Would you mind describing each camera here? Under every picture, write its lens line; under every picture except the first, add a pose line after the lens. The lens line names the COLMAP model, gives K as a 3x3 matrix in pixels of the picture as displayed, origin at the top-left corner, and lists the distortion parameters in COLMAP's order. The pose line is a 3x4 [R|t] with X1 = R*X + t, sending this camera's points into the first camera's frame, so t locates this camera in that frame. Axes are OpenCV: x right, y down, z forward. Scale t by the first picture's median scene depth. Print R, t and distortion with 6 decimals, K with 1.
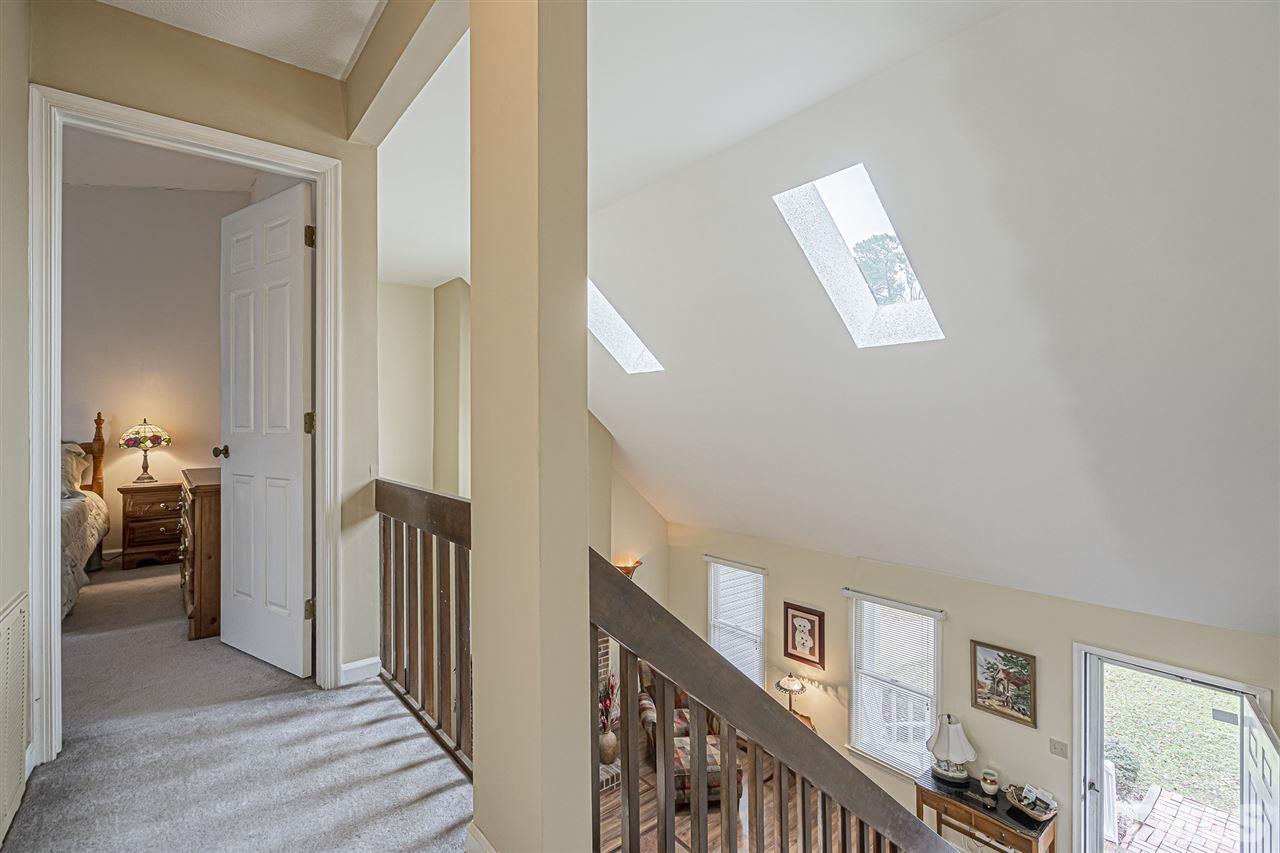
lens RADIAL K [[583.8, 0, 640.1], [0, 583.8, 422.6], [0, 0, 1]] dist [-0.007323, 0.003051]
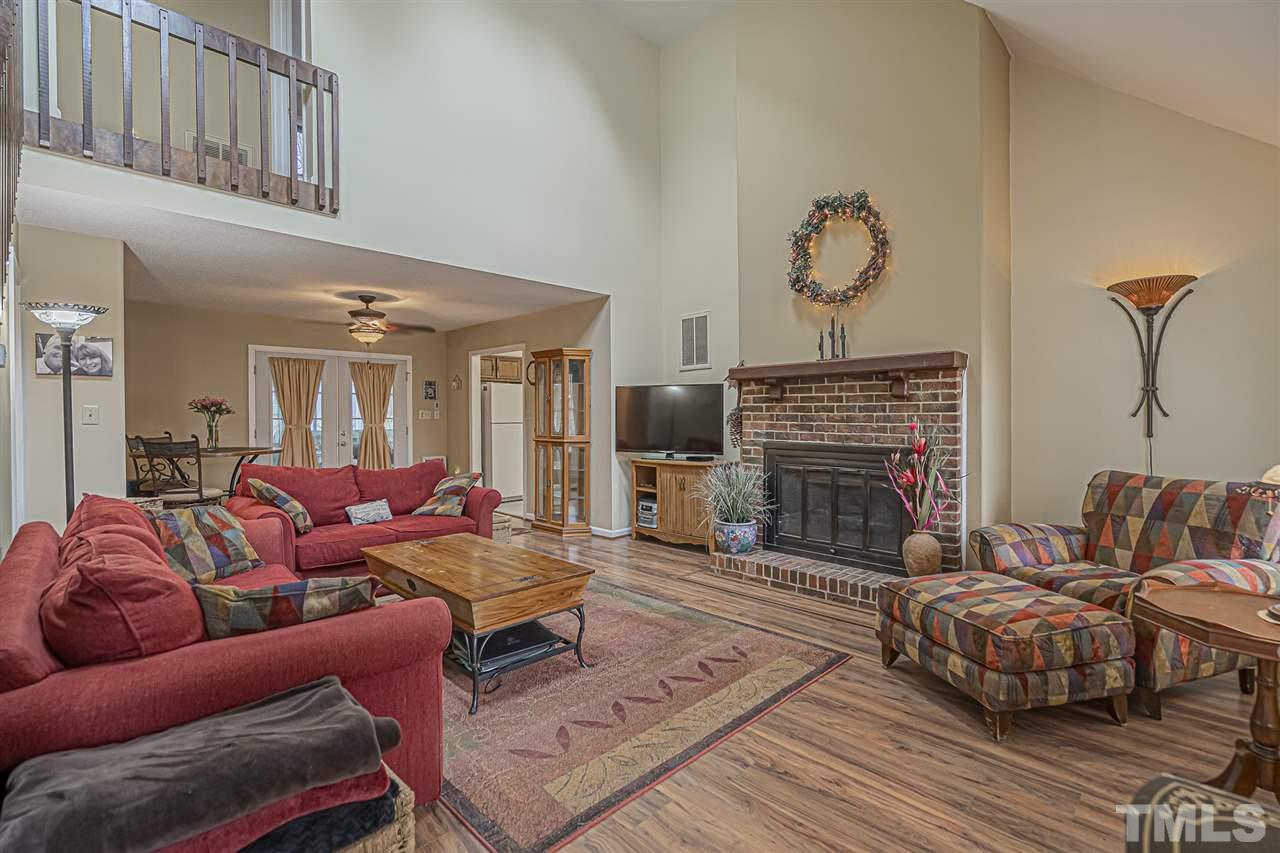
lens RADIAL K [[583.8, 0, 635.4], [0, 583.8, 417.2], [0, 0, 1]] dist [-0.007323, 0.003051]
pose [[0.083583, 0.001963, -0.996499, 0.512787], [0.007548, 0.999968, 0.002603, 0.439438], [0.996472, -0.007739, 0.083566, 0.717608]]
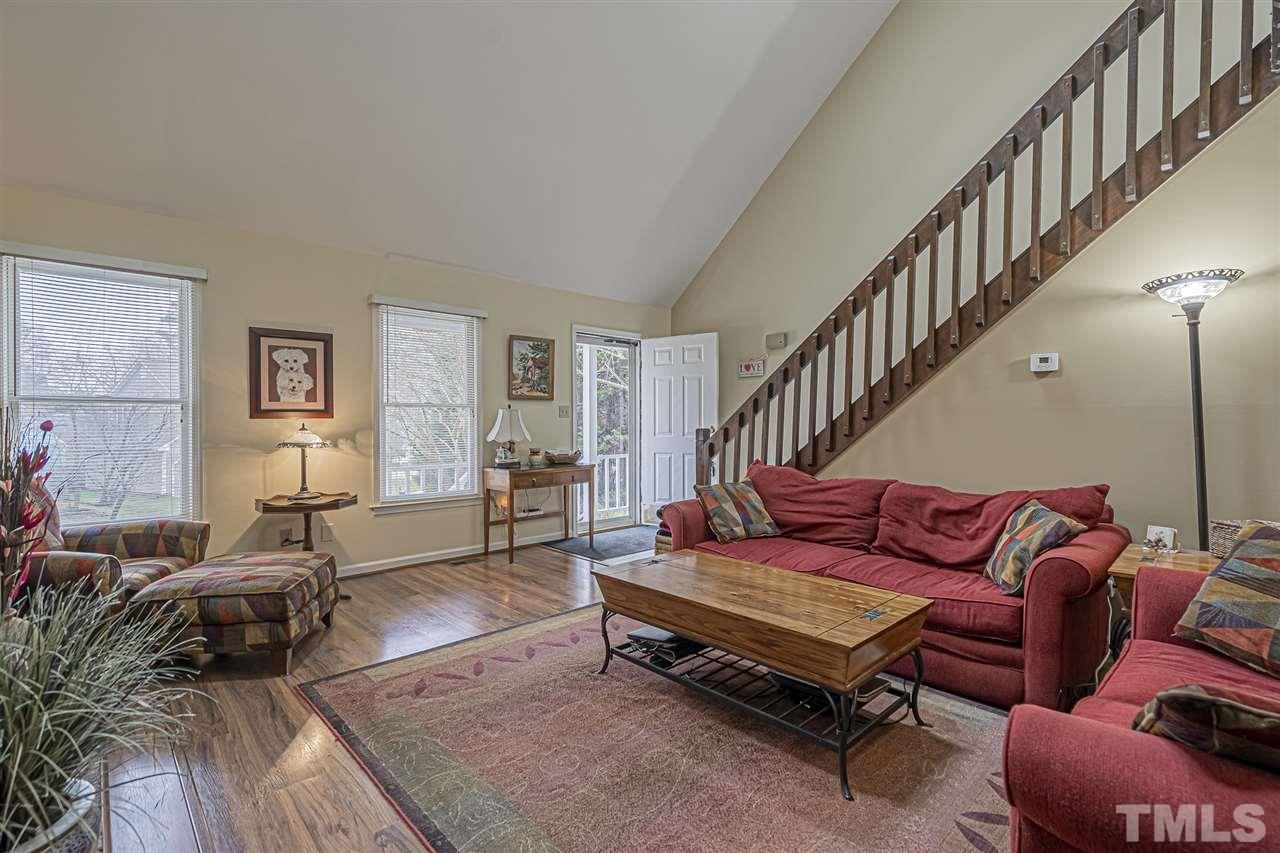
lens RADIAL K [[583.8, 0, 635.2], [0, 583.8, 422.5], [0, 0, 1]] dist [-0.007323, 0.003051]
pose [[-0.068113, -0.001592, 0.997676, -0.417482], [-0.000827, 0.999998, 0.001539, 0.448734], [-0.997677, -0.000720, -0.068114, 0.719825]]
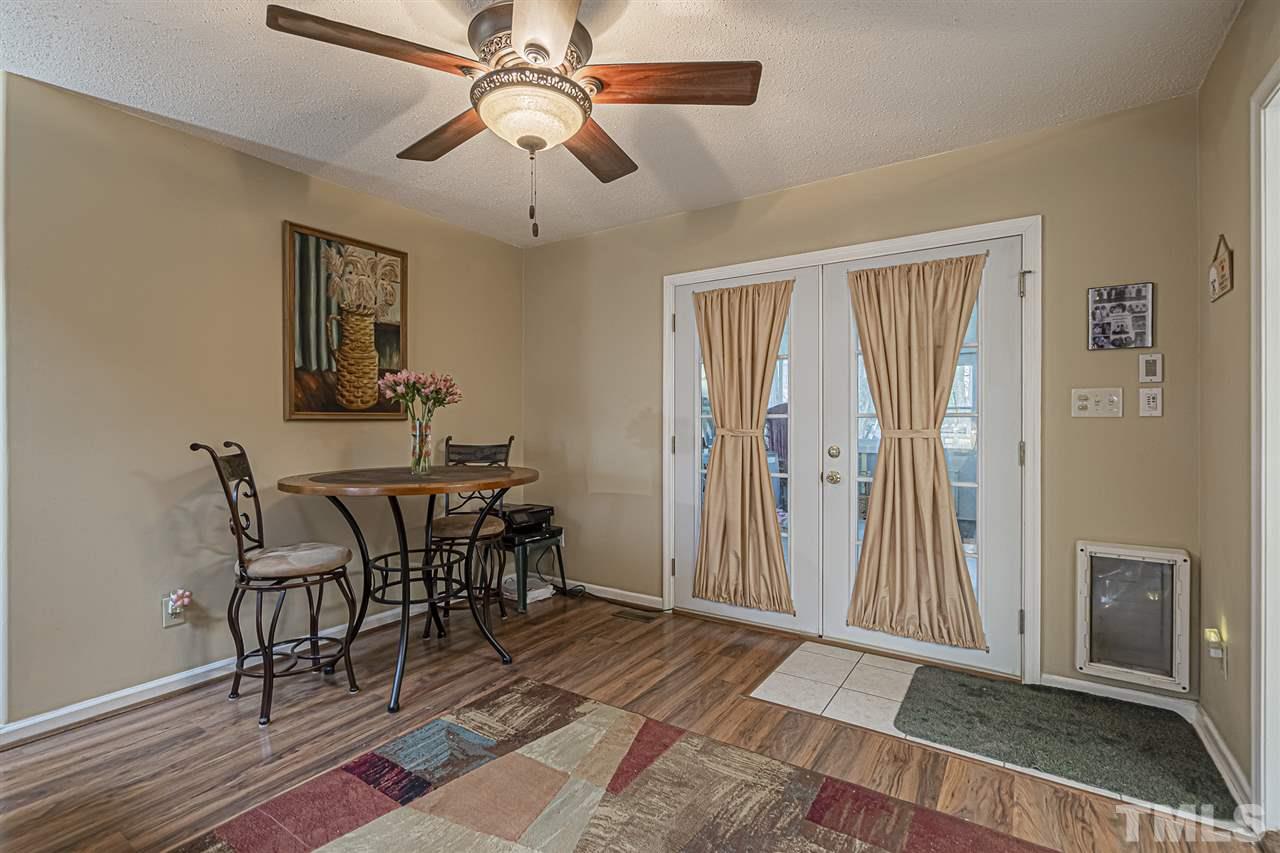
lens RADIAL K [[583.8, 0, 640.7], [0, 583.8, 426.0], [0, 0, 1]] dist [-0.007323, 0.003051]
pose [[-0.956380, 0.000954, -0.292124, -0.476083], [0.000826, 1.000000, 0.000561, 0.449296], [0.292125, 0.000296, -0.956380, 0.635071]]
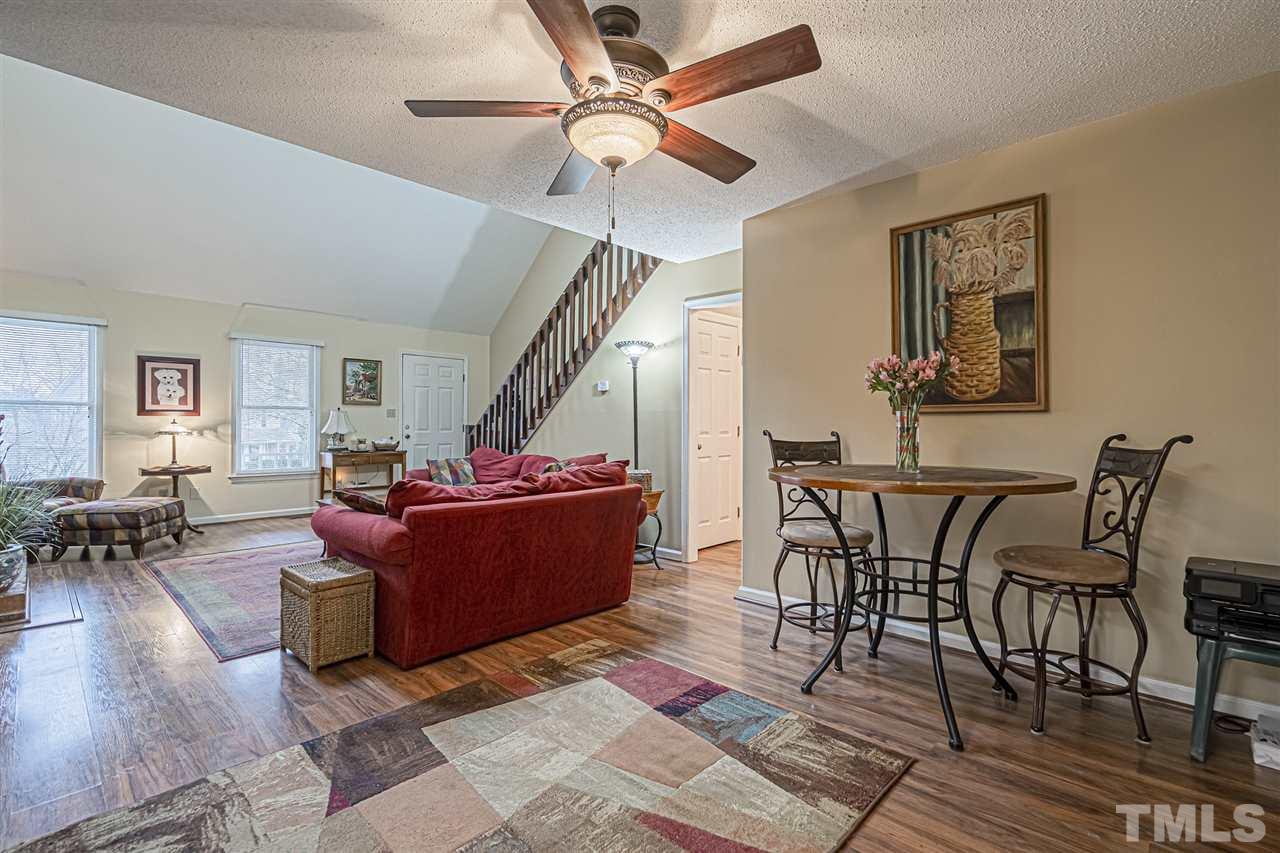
lens RADIAL K [[583.8, 0, 635.8], [0, 583.8, 424.1], [0, 0, 1]] dist [-0.007323, 0.003051]
pose [[-0.117317, 0.000904, 0.993094, -0.825945], [-0.006775, 0.999976, -0.001711, 0.456179], [-0.993071, -0.006929, -0.117308, 0.374415]]
